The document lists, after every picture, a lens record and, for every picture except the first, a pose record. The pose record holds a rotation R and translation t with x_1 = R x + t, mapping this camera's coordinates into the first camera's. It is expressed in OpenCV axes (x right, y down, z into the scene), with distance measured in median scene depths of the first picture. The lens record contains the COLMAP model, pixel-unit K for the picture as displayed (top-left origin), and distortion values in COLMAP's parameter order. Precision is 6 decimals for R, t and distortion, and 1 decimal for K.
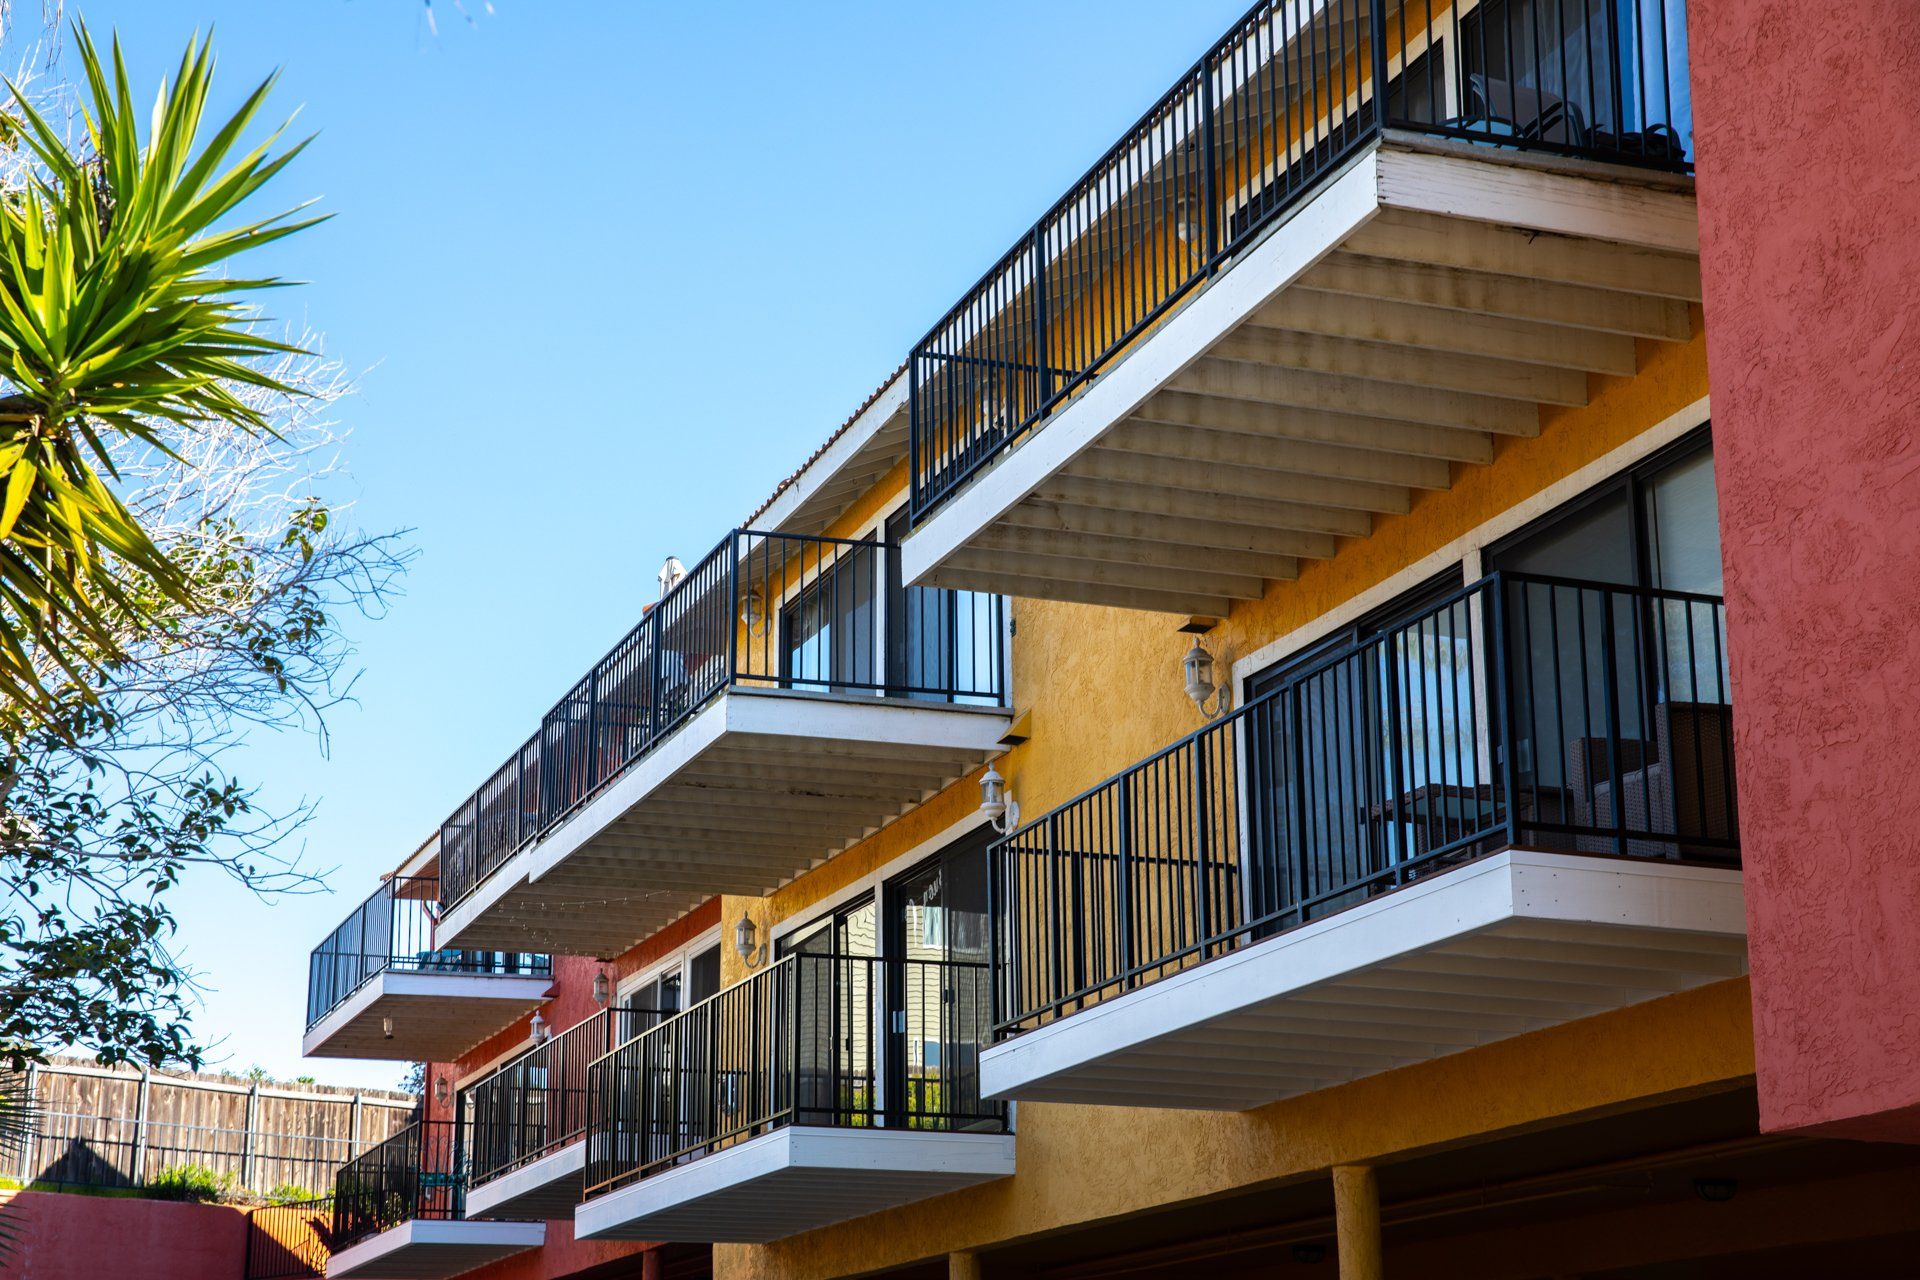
lens RADIAL K [[2996.1, 0, 929.4], [0, 2996.1, 659.0], [0, 0, 1]] dist [0.115837, 0.000000]
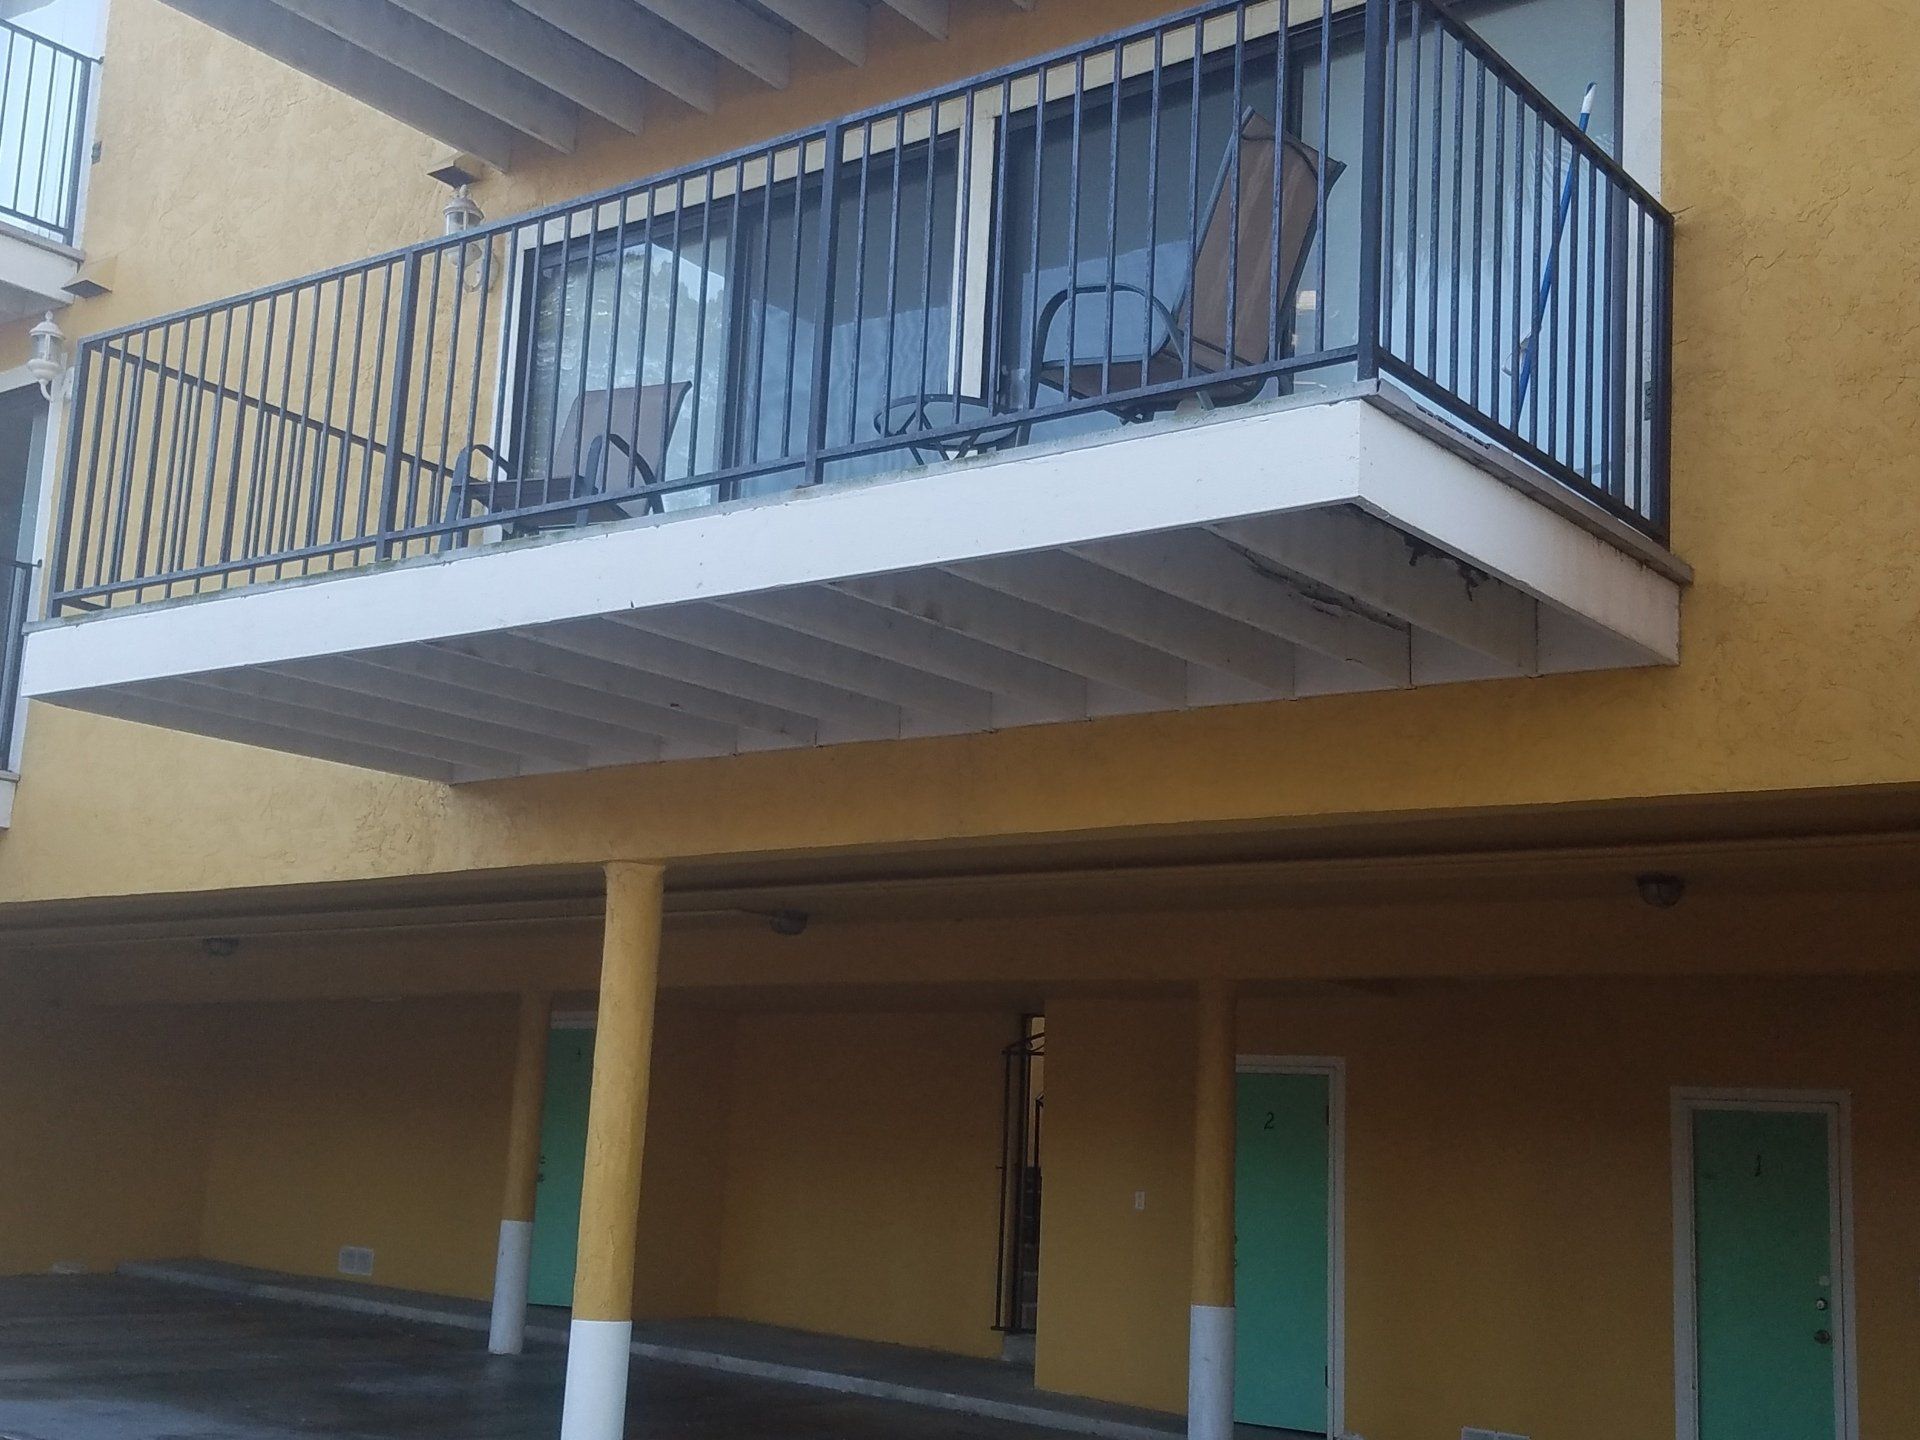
lens RADIAL K [[2428.4, 0, 964.6], [0, 2428.4, 735.8], [0, 0, 1]] dist [0.055616, 0.000000]
pose [[0.841707, 0.140150, 0.521429, -0.105347], [-0.192324, 0.980206, 0.046994, 0.073095], [-0.504521, -0.139838, 0.852000, 0.342008]]
